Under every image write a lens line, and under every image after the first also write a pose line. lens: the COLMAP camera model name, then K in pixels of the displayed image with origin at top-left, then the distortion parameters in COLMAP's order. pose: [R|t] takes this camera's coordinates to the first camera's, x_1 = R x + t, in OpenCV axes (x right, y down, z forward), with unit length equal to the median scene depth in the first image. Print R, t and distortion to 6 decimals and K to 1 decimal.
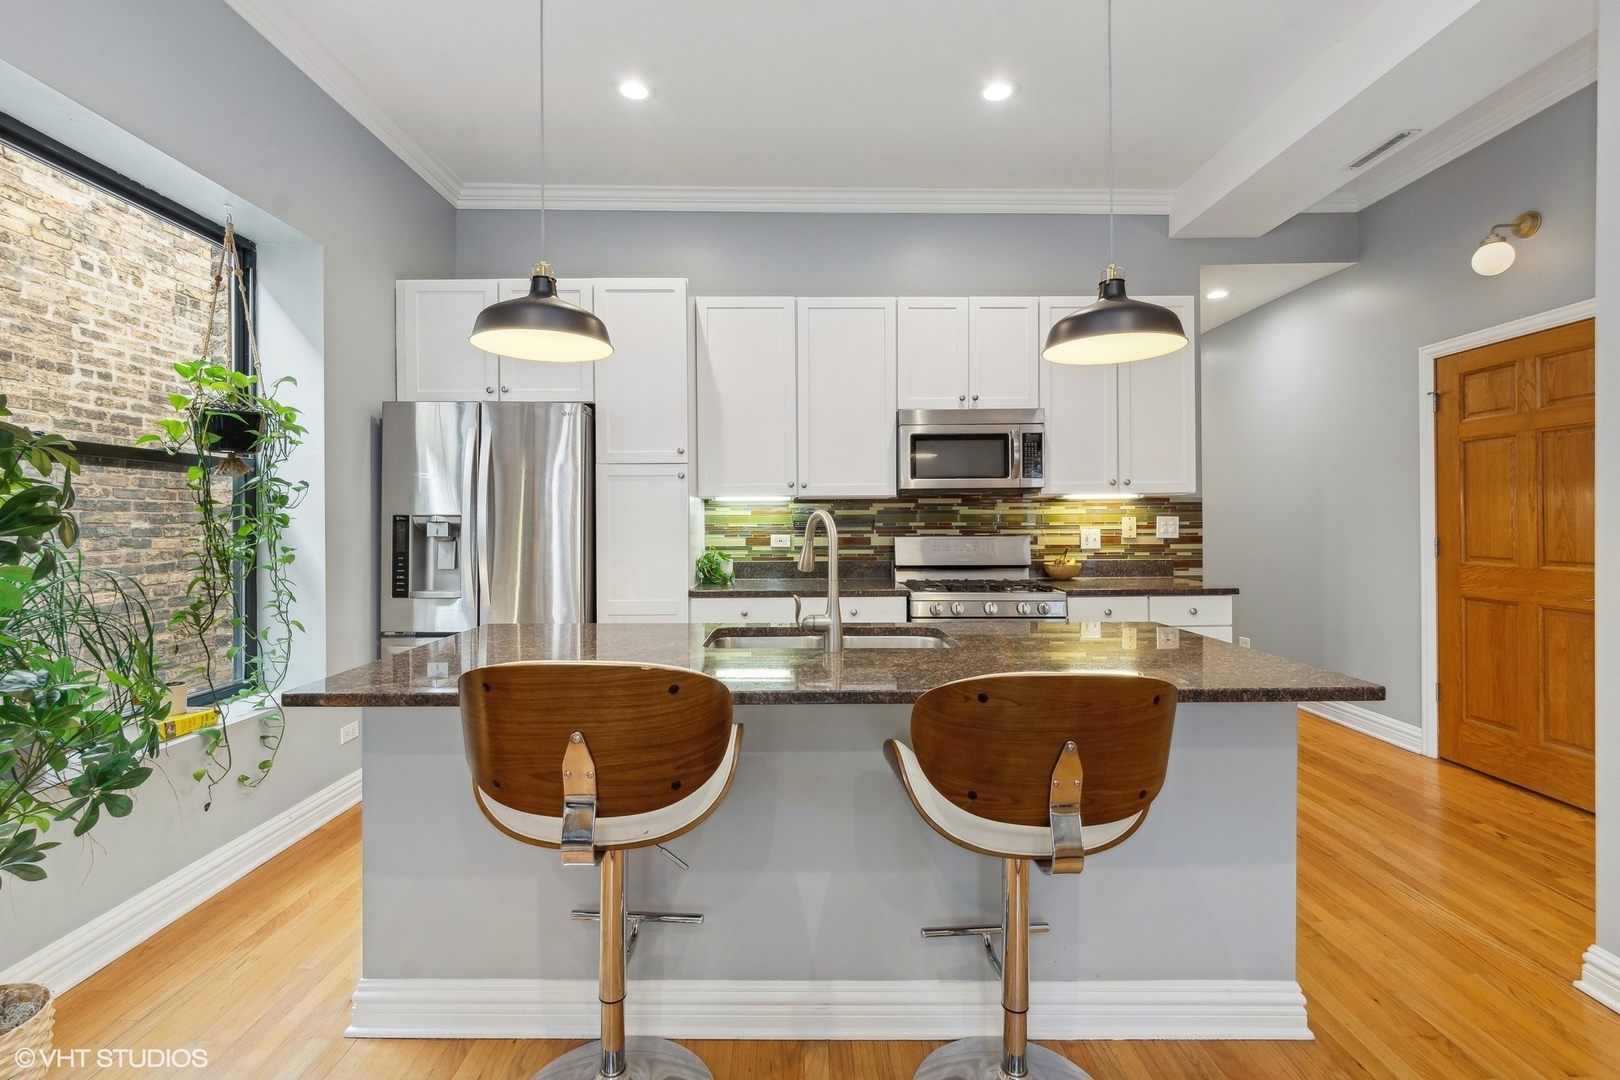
lens RADIAL K [[705.9, 0, 807.2], [0, 705.9, 526.2], [0, 0, 1]] dist [-0.000278, 0.000328]
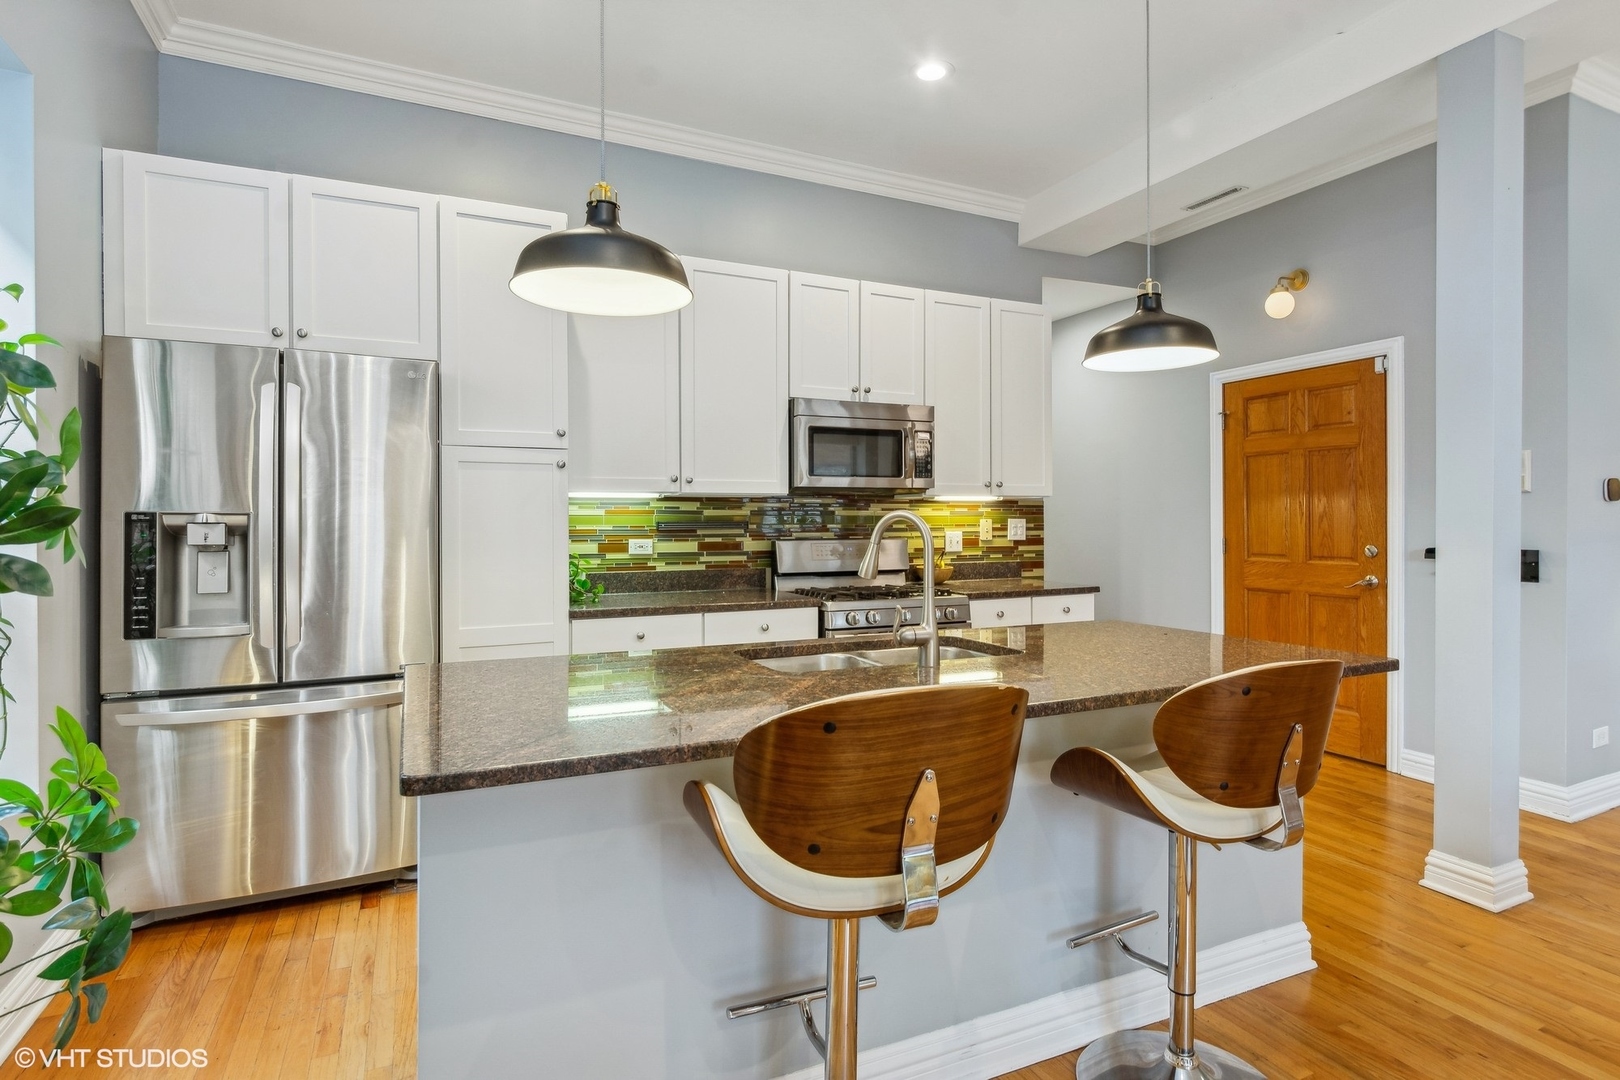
lens RADIAL K [[822.6, 0, 791.5], [0, 822.6, 531.4], [0, 0, 1]] dist [-0.001685, -0.002376]
pose [[0.911855, -0.002486, 0.410505, -0.296971], [0.001442, 0.999995, 0.002853, 0.000411], [-0.410510, -0.002009, 0.911854, 0.055747]]
